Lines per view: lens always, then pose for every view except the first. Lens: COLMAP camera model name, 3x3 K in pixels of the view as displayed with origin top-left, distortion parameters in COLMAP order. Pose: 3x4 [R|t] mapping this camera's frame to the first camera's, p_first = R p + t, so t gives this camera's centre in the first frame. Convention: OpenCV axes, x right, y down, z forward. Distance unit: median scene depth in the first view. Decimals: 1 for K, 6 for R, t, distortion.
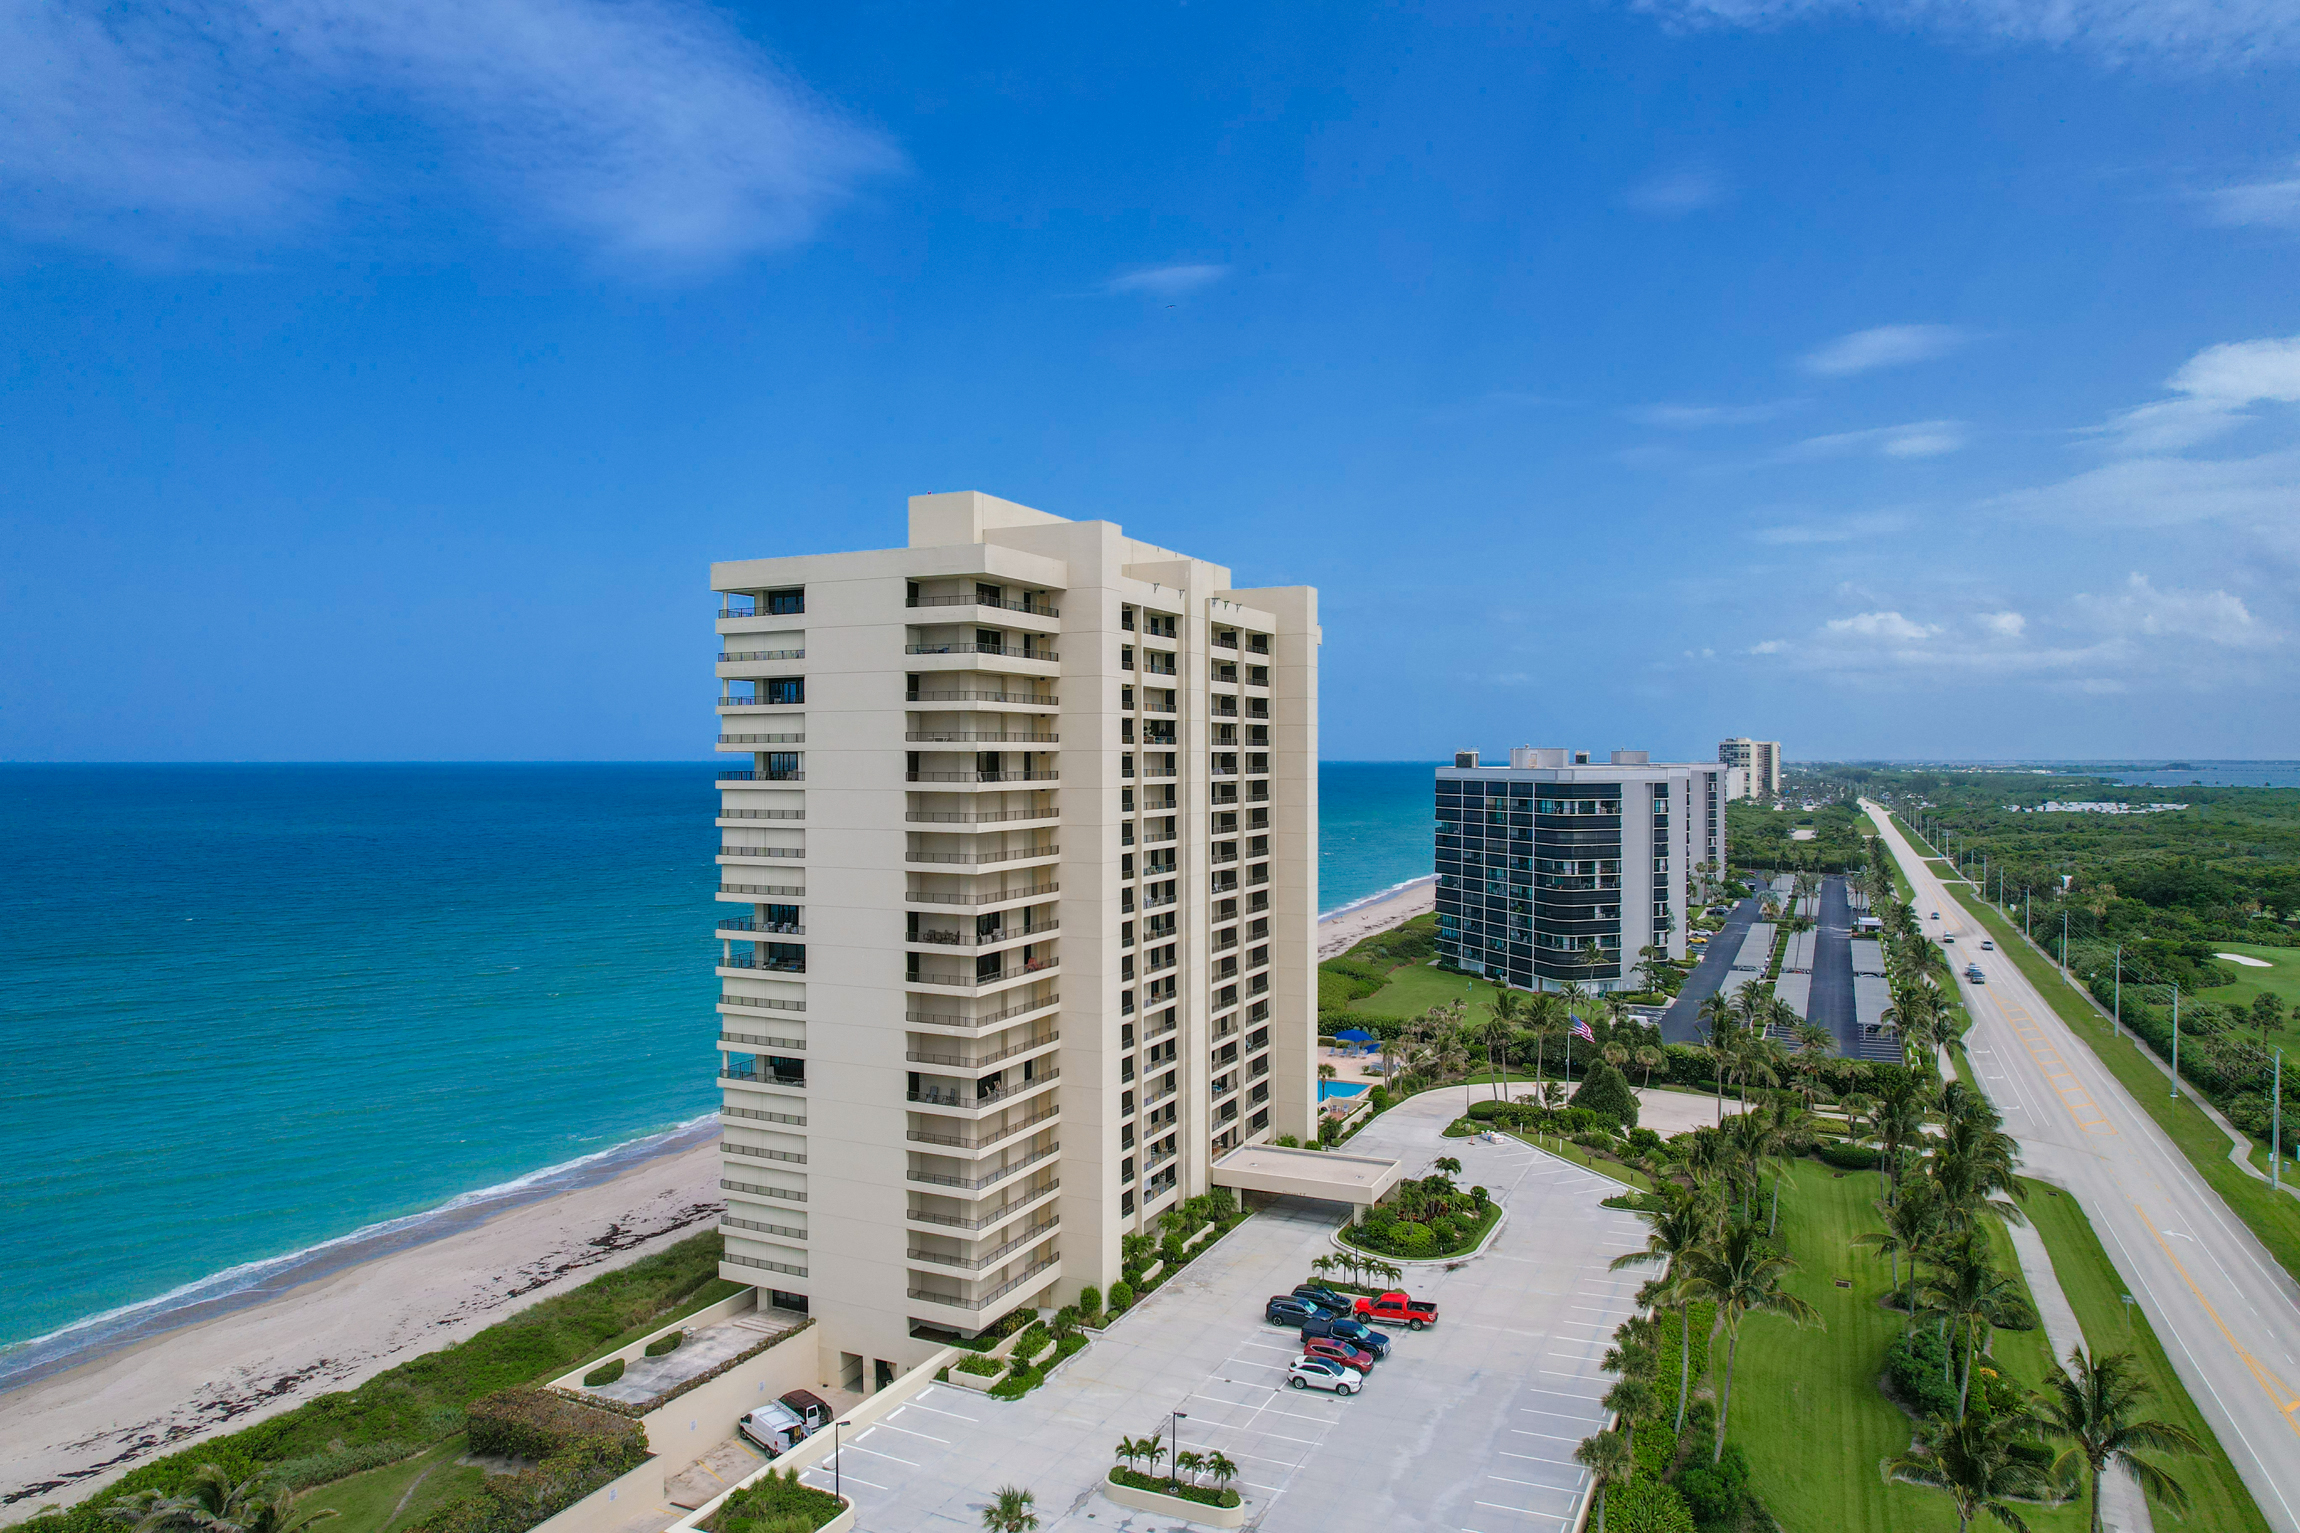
lens RADIAL K [[1474.0, 0, 1145.6], [0, 1474.0, 763.6], [0, 0, 1]] dist [-0.076314, 0.073730]
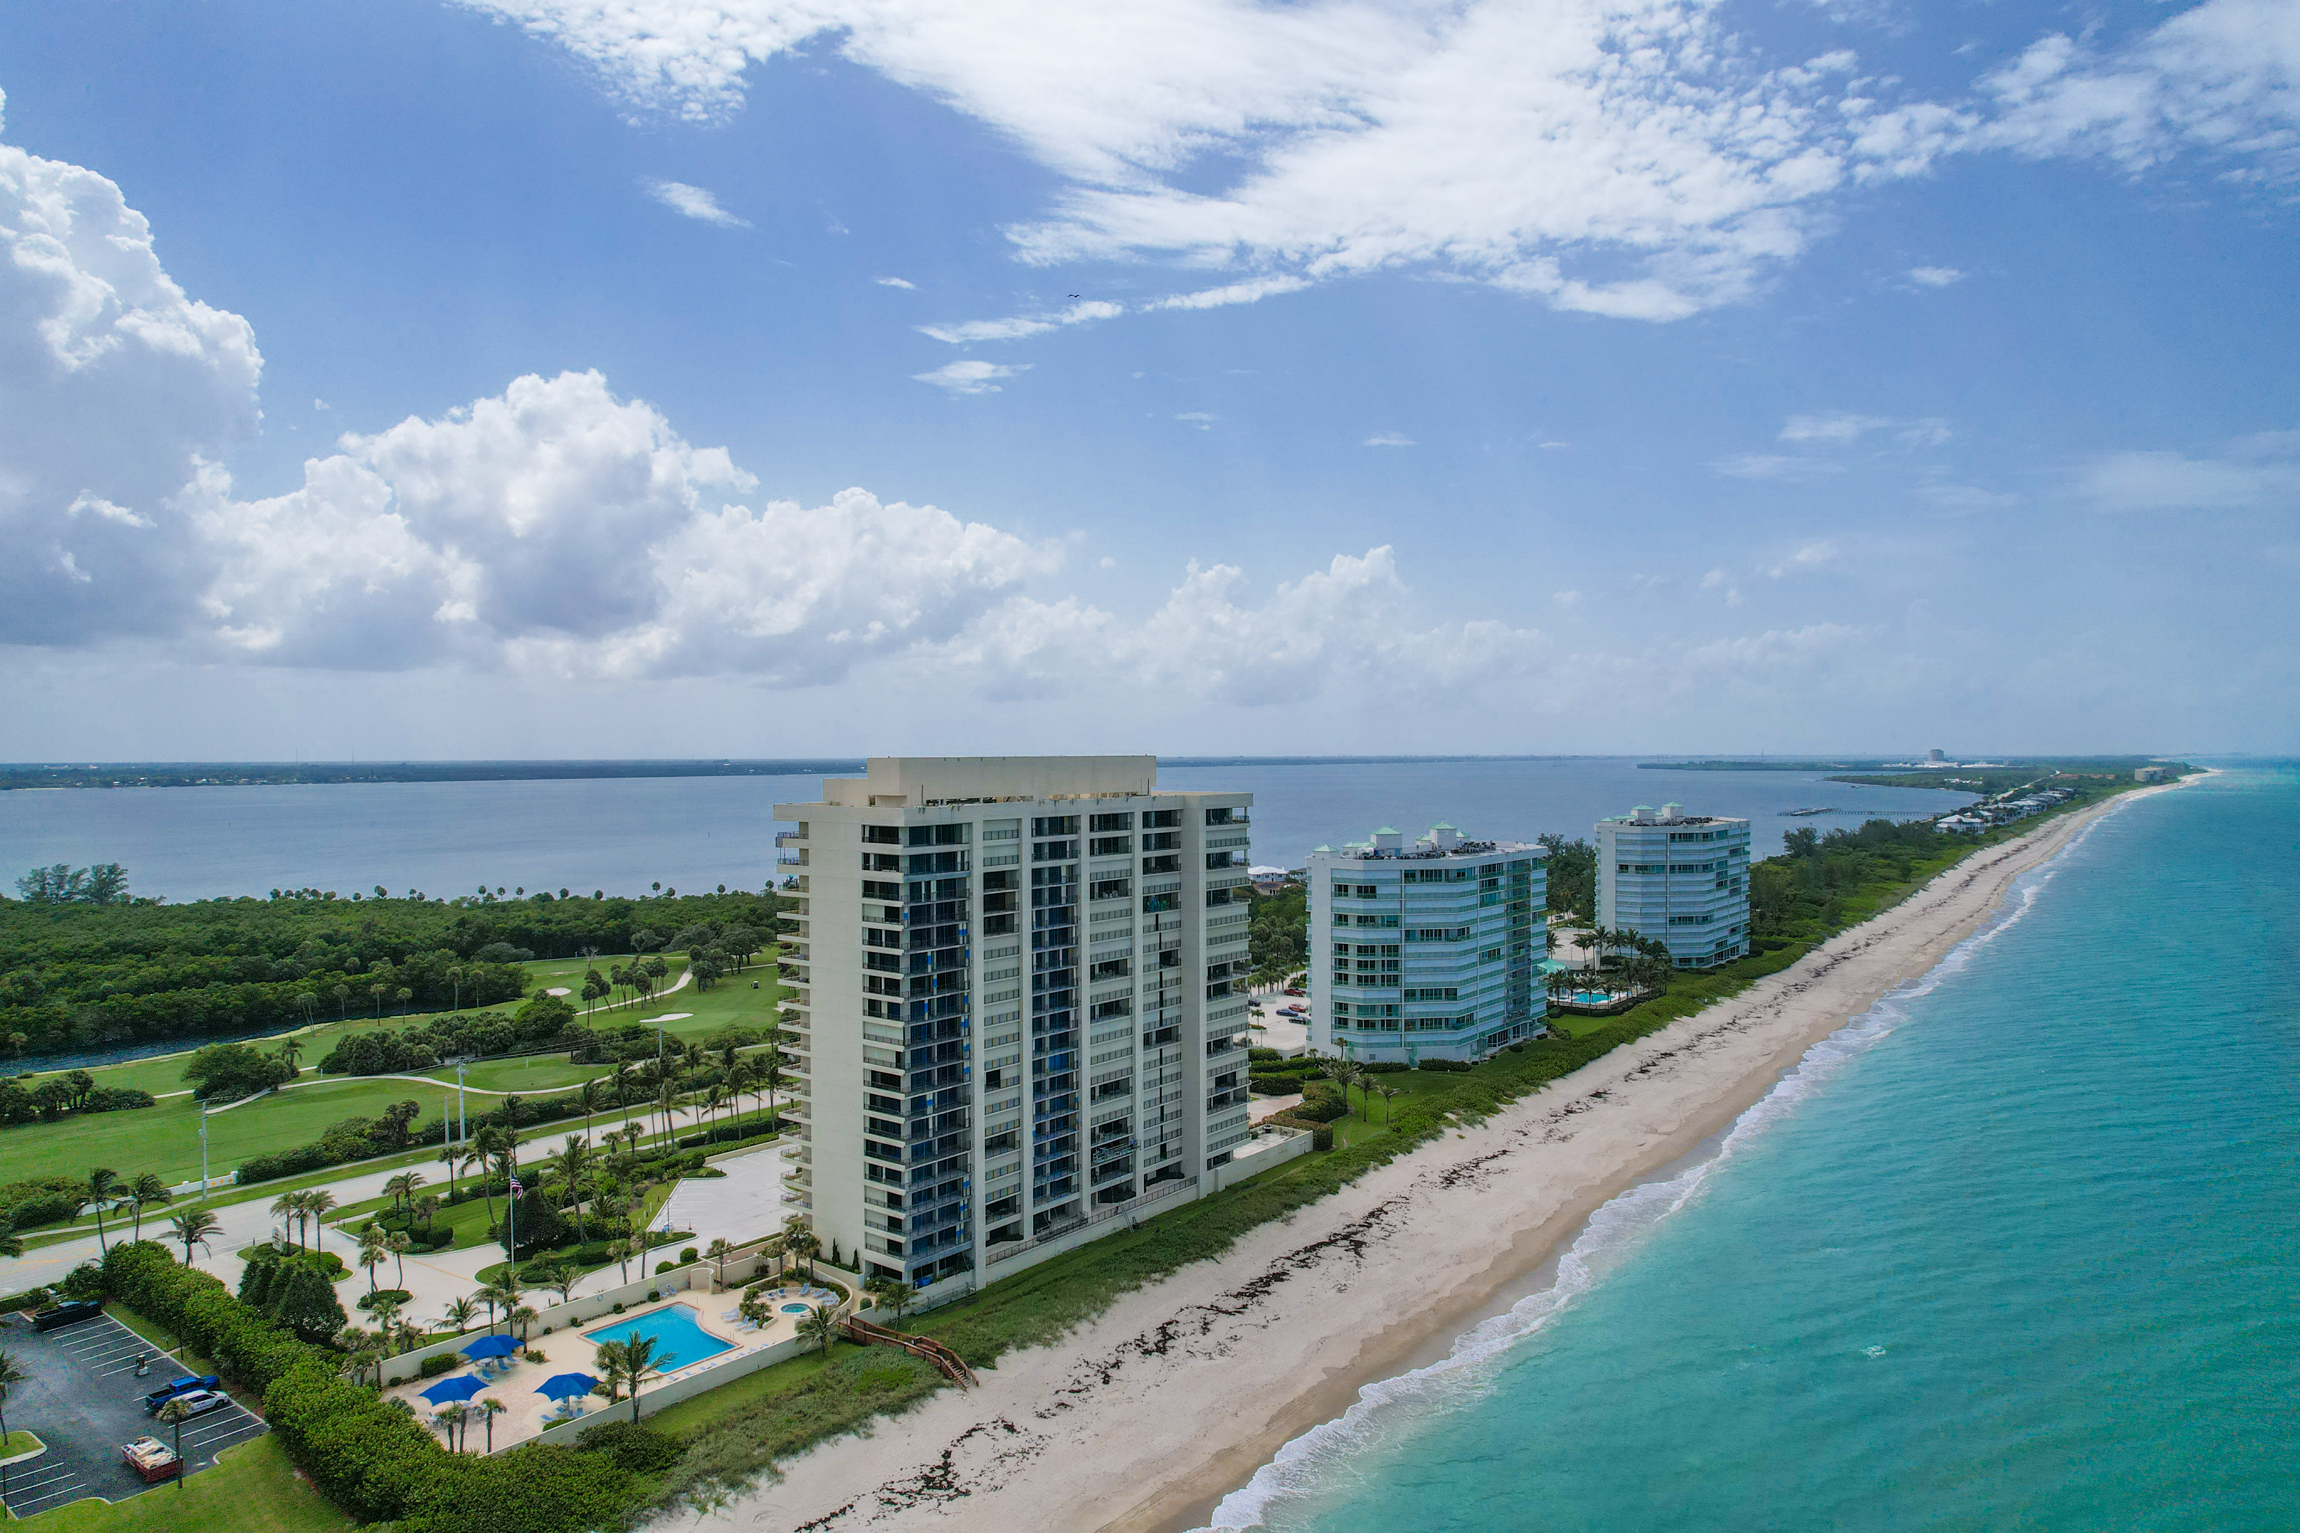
lens RADIAL K [[1474.0, 0, 1145.6], [0, 1474.0, 763.6], [0, 0, 1]] dist [-0.076314, 0.073730]
pose [[-0.974845, 0.002870, 0.222865, -0.611695], [0.006082, 0.999887, 0.013725, -0.208932], [-0.222801, 0.014735, -0.974753, 3.047501]]
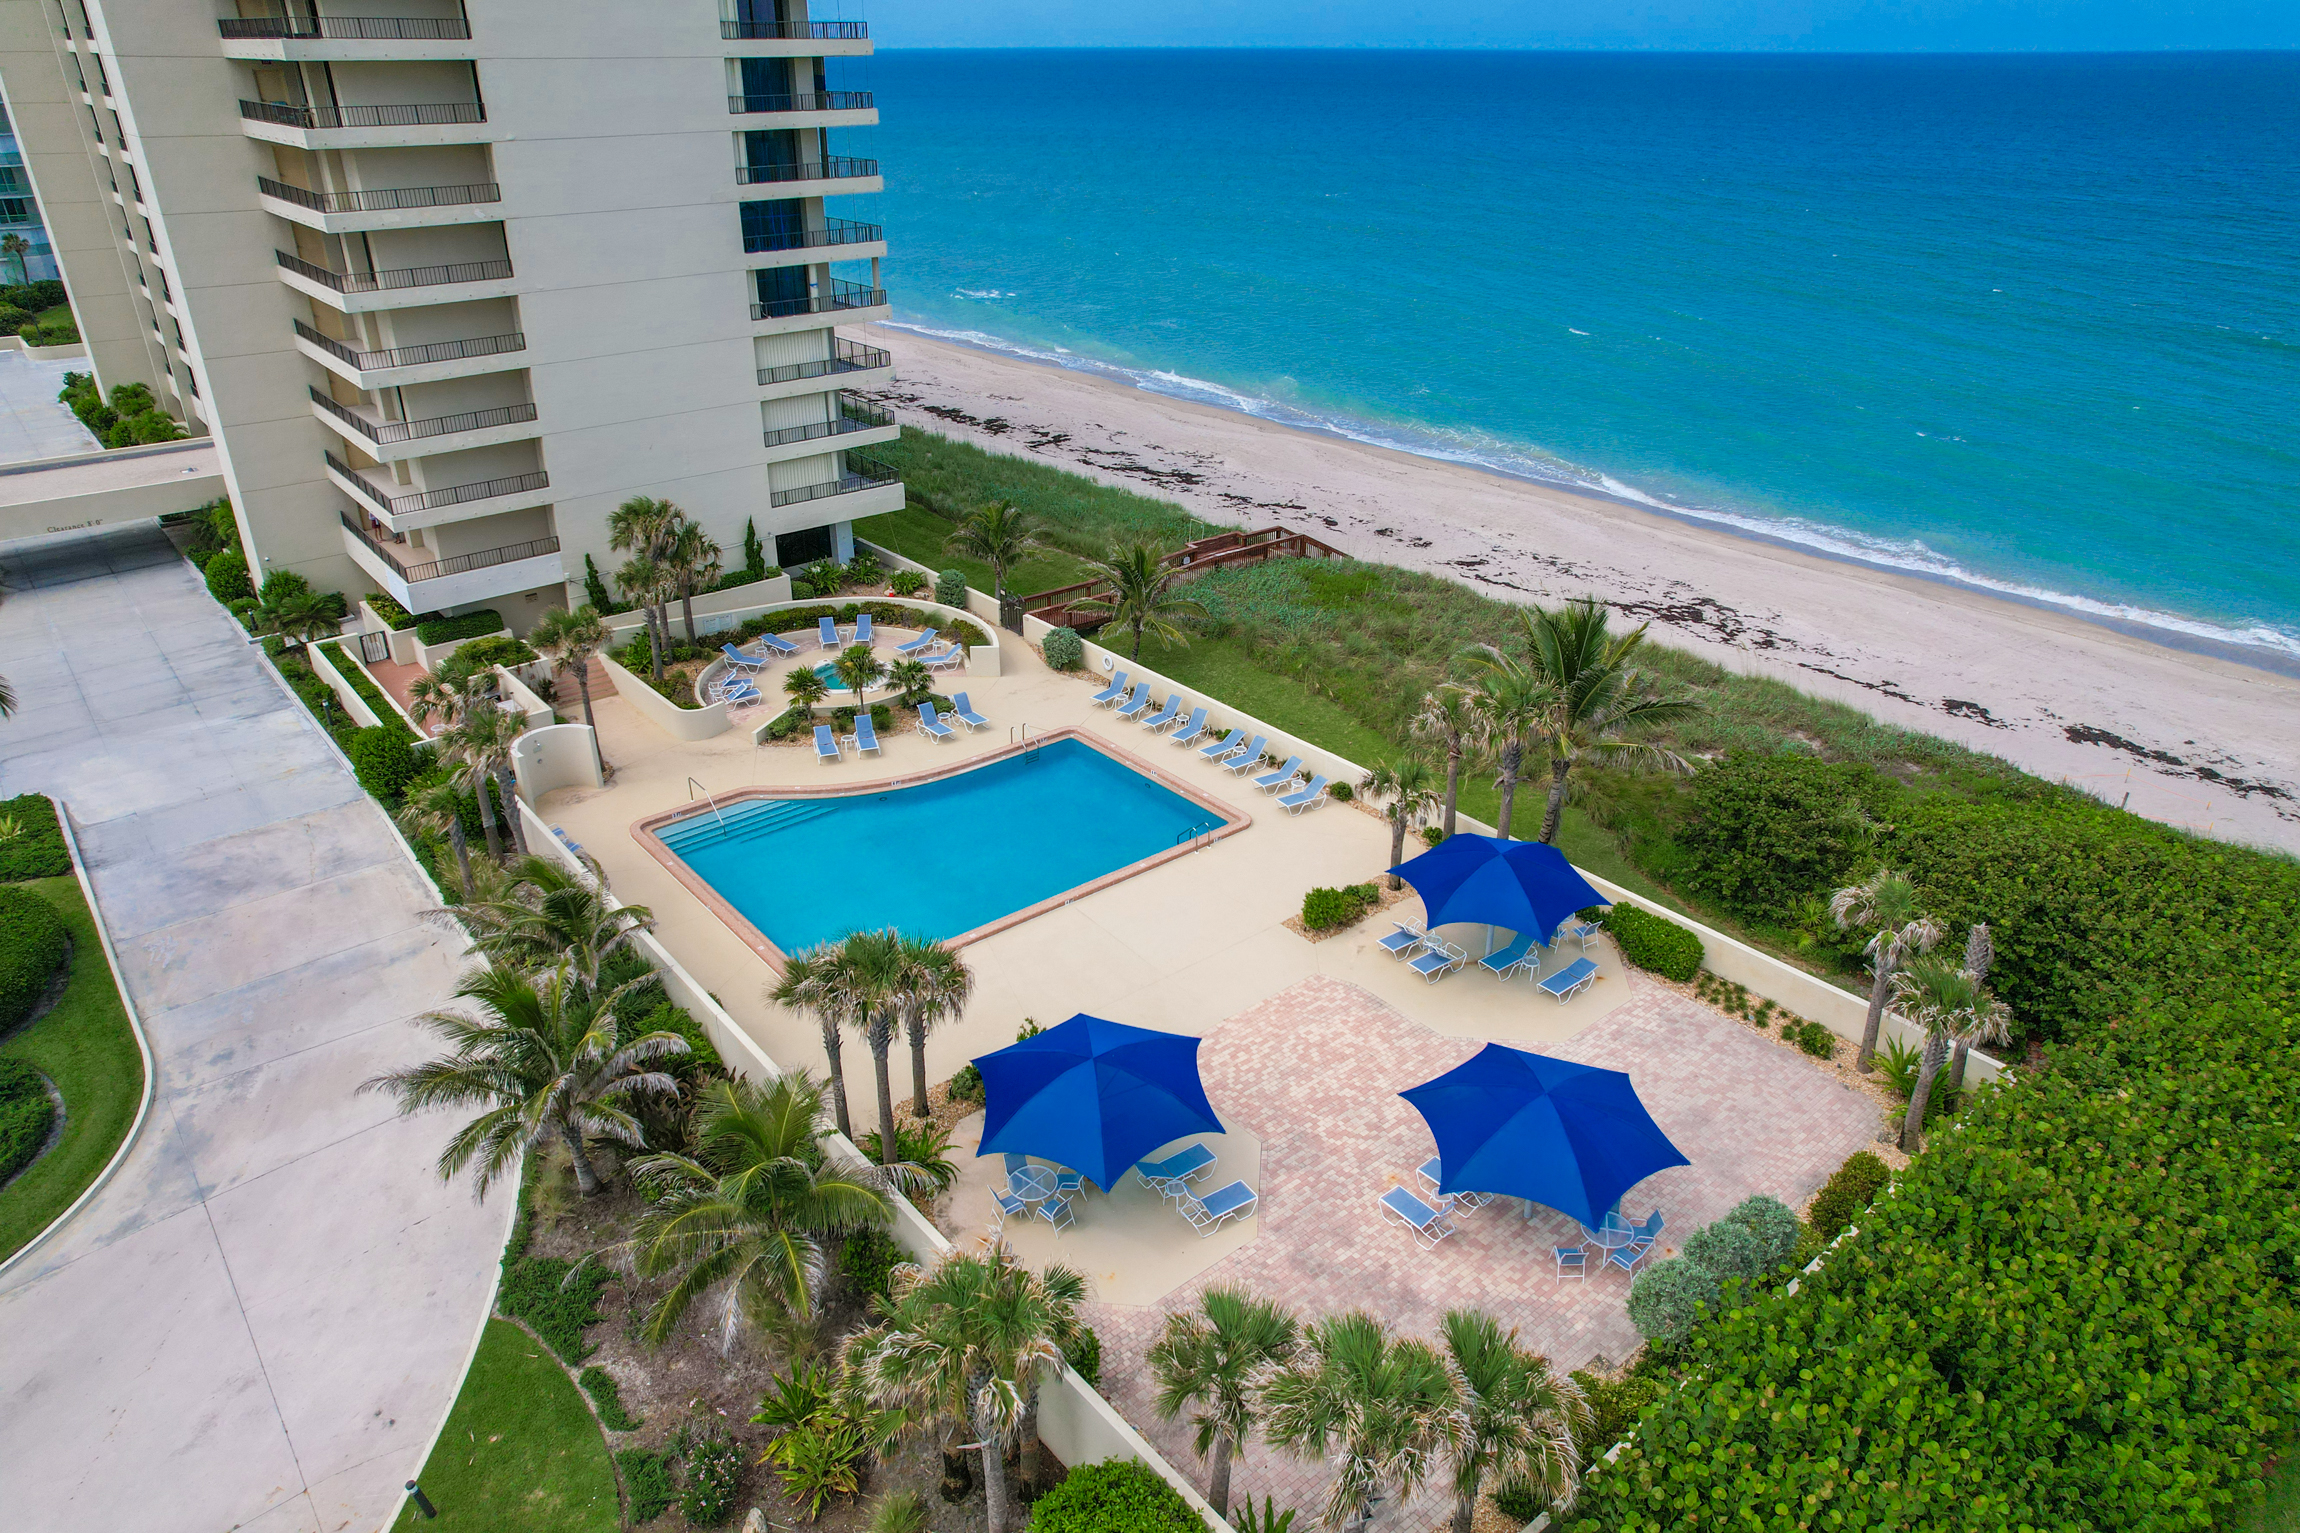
lens RADIAL K [[1483.2, 0, 1157.5], [0, 1483.2, 767.2], [0, 0, 1]] dist [-0.085773, 0.083429]
pose [[-0.418133, 0.402884, -0.814155, 0.521003], [-0.005495, 0.895128, 0.445776, 0.161503], [0.908369, 0.190867, -0.372069, 1.967976]]
